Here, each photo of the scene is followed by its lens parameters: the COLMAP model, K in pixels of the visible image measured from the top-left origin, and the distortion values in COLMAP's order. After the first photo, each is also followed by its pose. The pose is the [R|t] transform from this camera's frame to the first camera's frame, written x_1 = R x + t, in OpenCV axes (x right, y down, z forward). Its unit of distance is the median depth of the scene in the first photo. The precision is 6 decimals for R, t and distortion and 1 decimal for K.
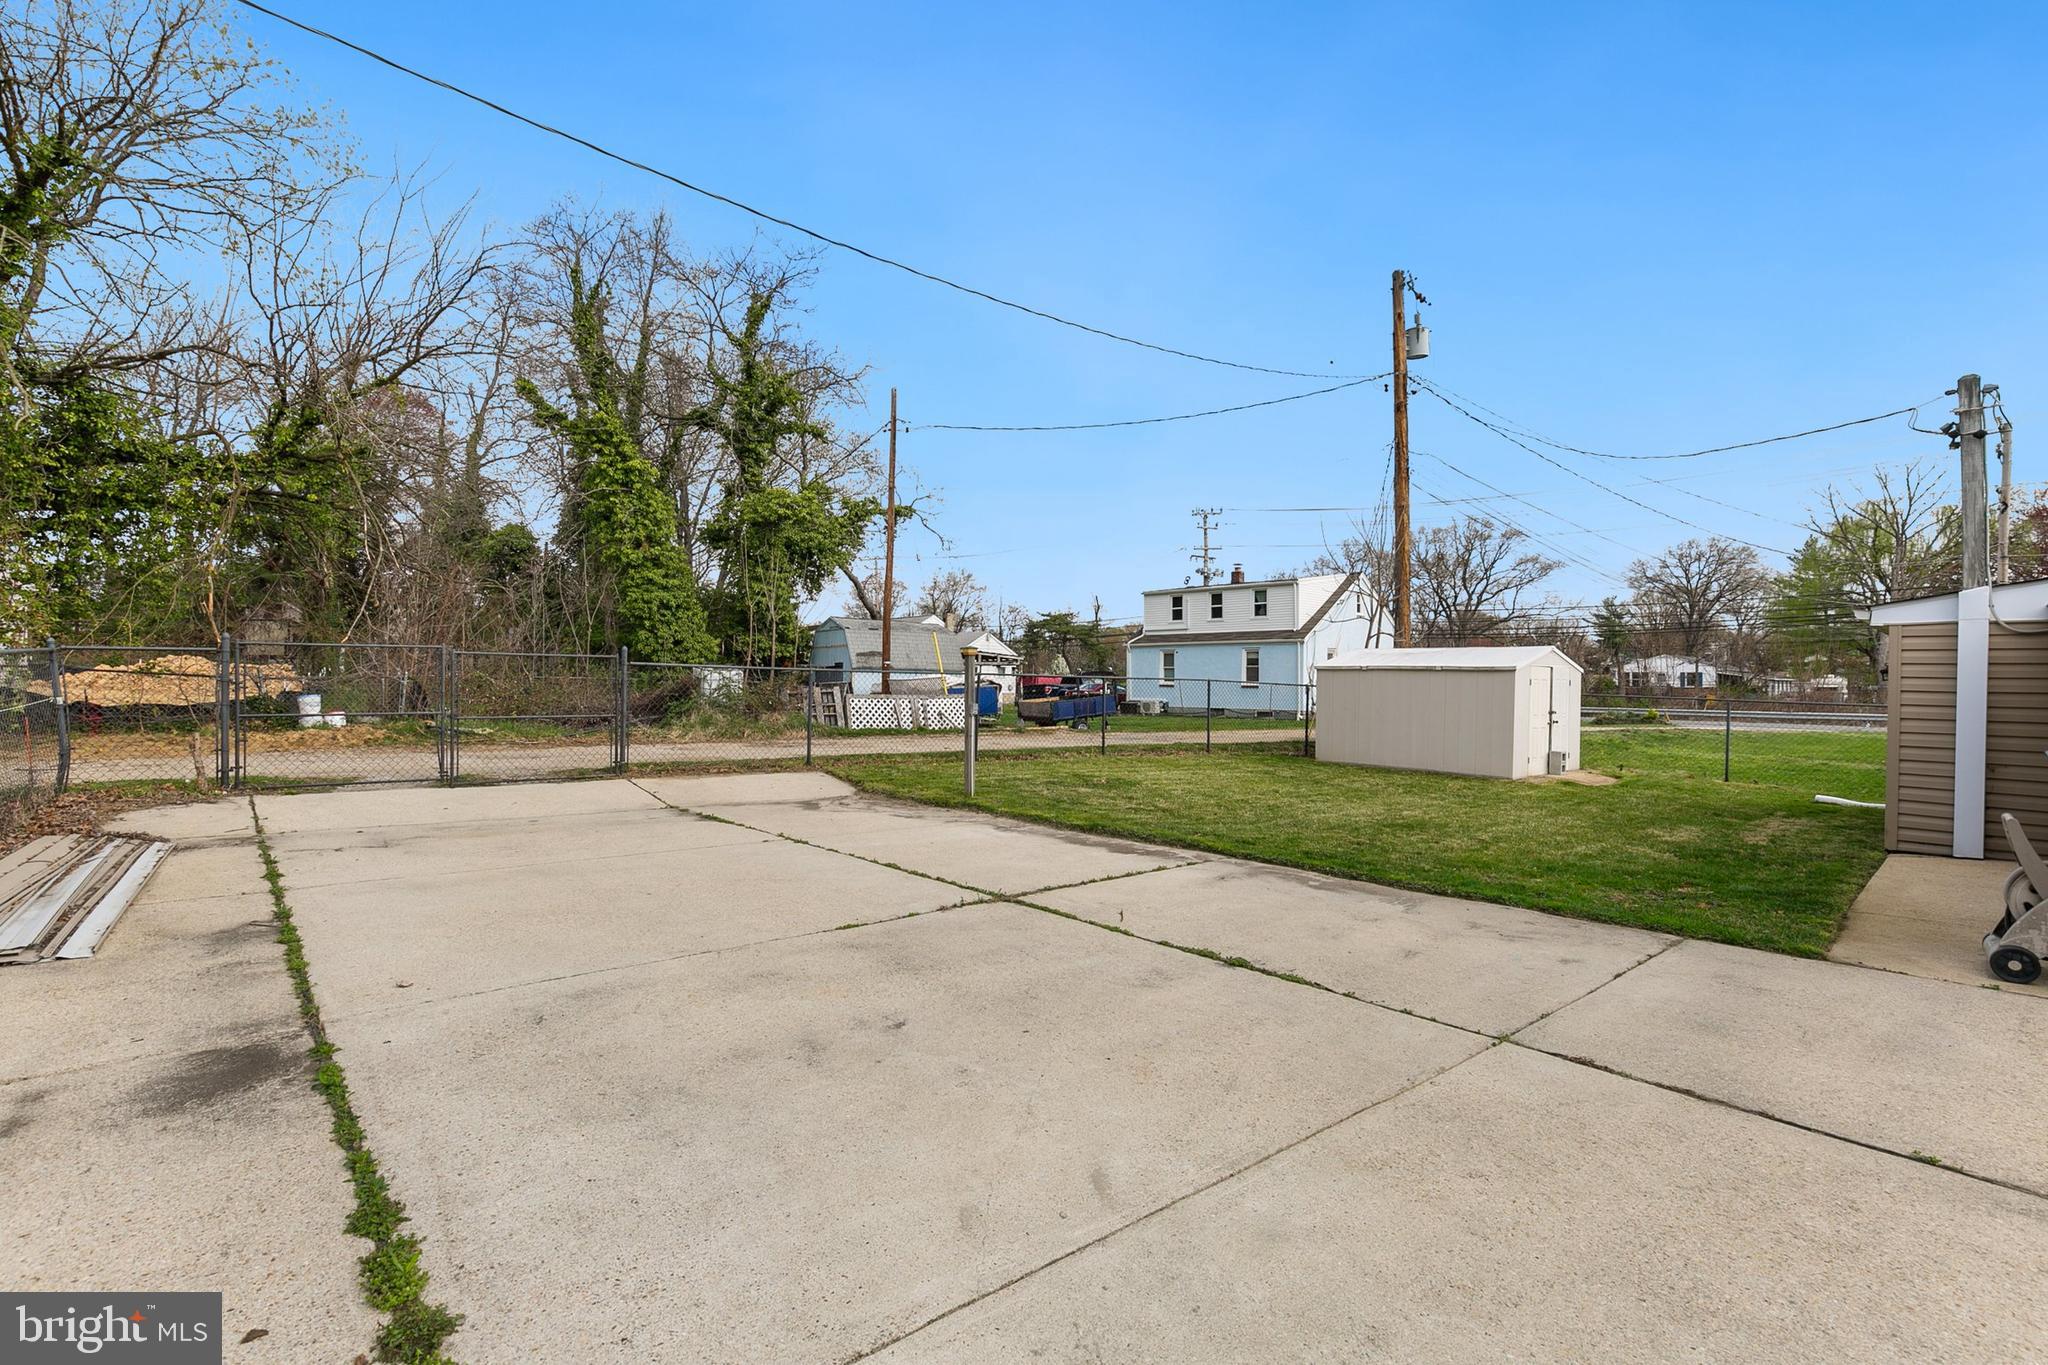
lens RADIAL K [[925.5, 0, 1024.0], [0, 925.5, 682.5], [0, 0, 1]] dist [0.011417, -0.000007]
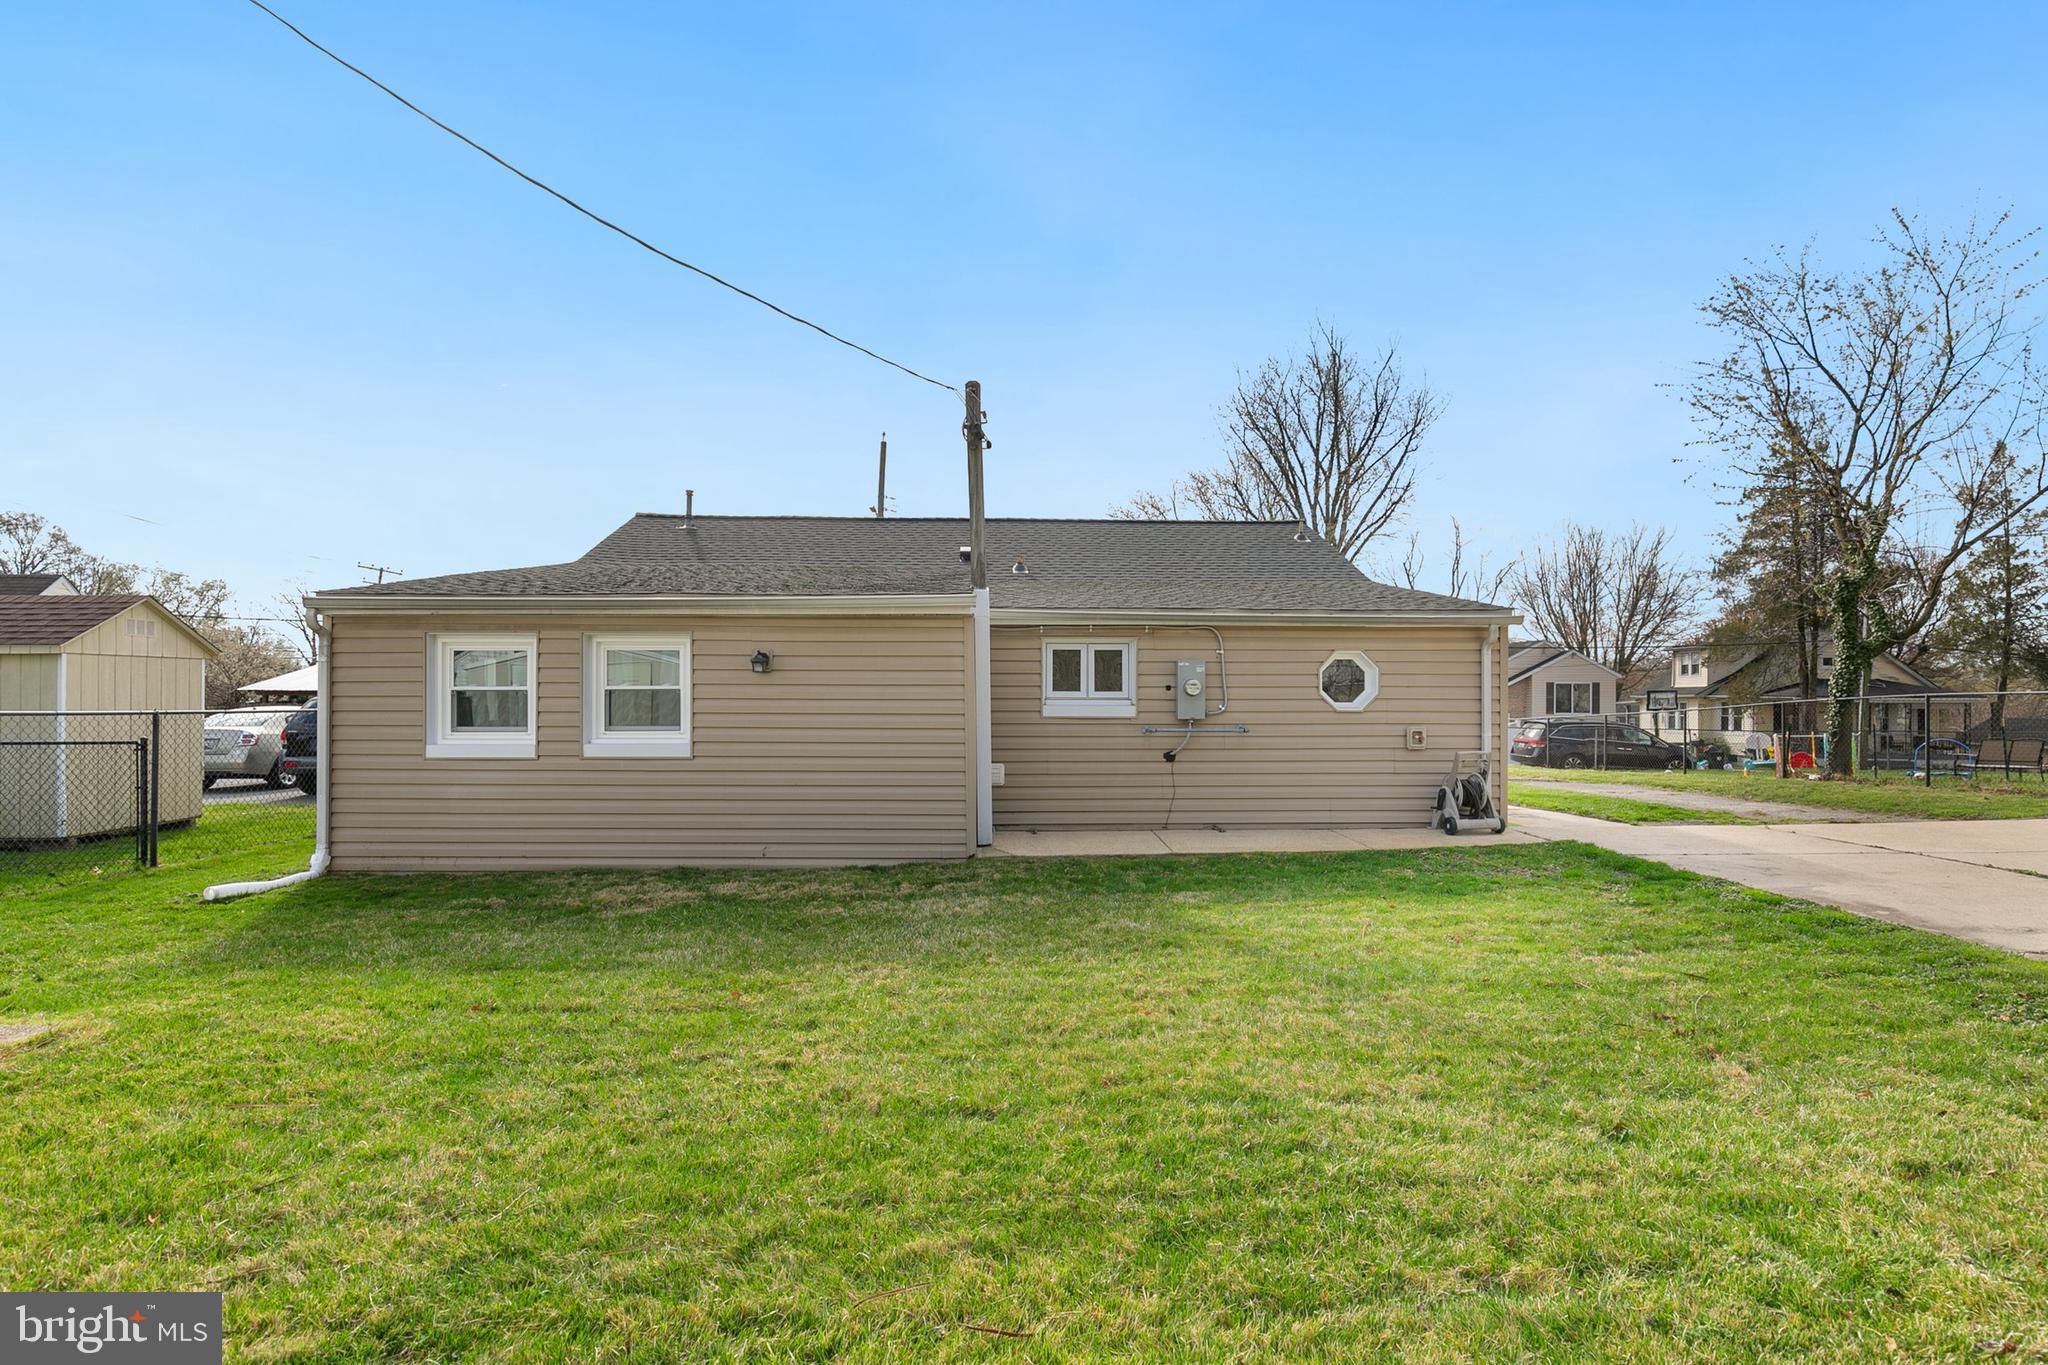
lens RADIAL K [[960.1, 0, 1024.0], [0, 960.1, 682.5], [0, 0, 1]] dist [-0.004522, -0.000070]
pose [[-0.750985, -0.007330, 0.660278, 0.061899], [-0.008334, 0.999964, 0.001622, 0.000997], [-0.660267, -0.004284, -0.751019, 0.419567]]
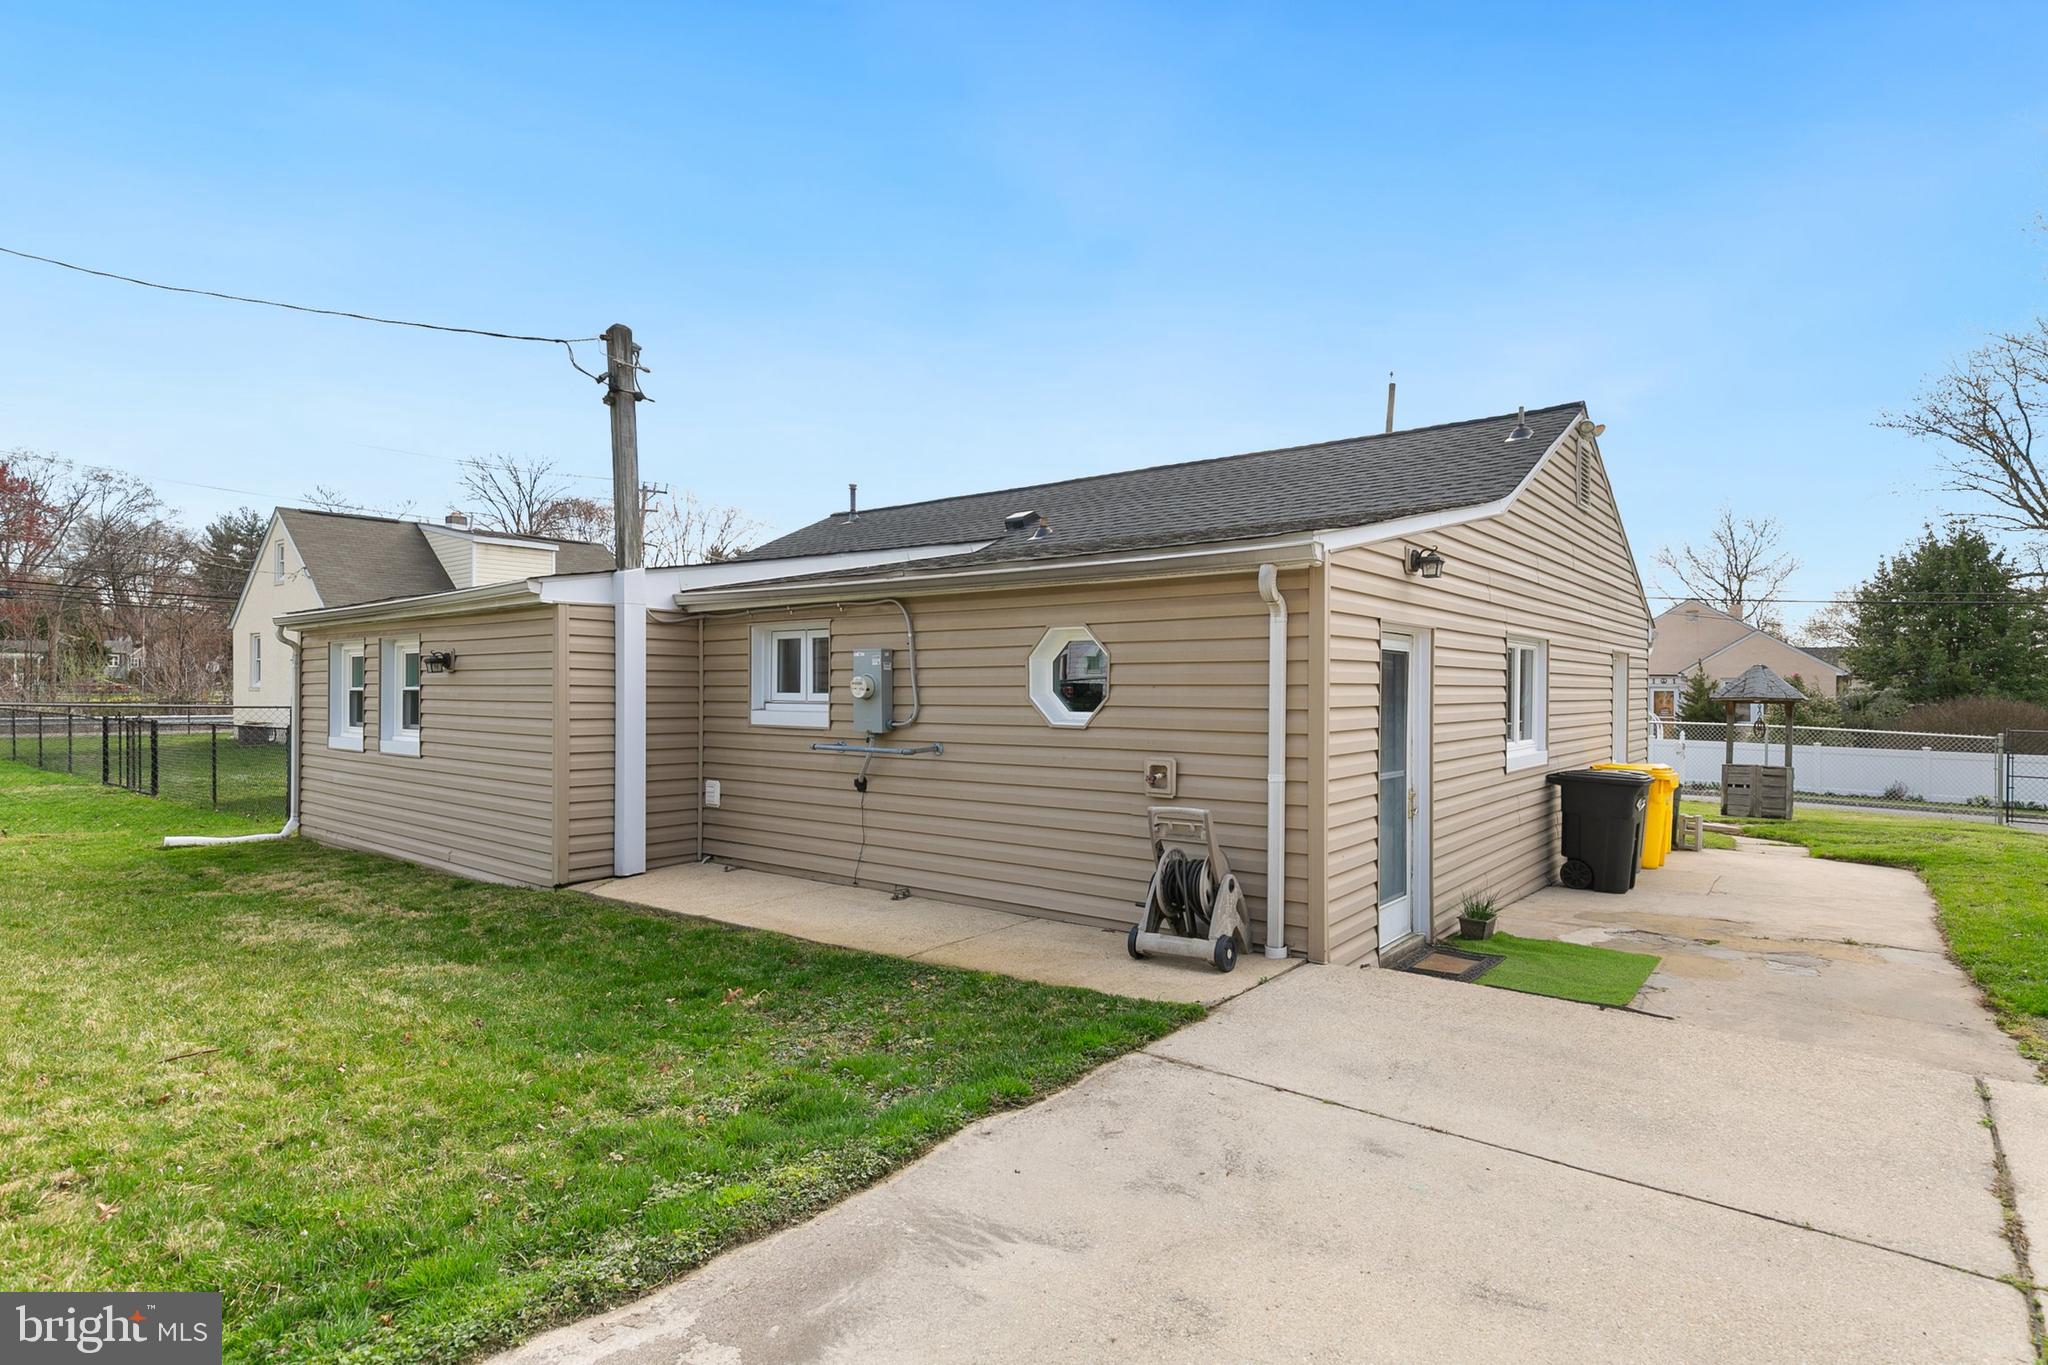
lens RADIAL K [[1050.9, 0, 1019.4], [0, 1050.9, 685.7], [0, 0, 1]] dist [0.001066, 0.000211]
pose [[-0.136781, -0.006788, 0.990578, -0.004807], [-0.001408, 0.999977, 0.006658, 0.000683], [-0.990600, -0.000484, -0.136787, 0.181643]]
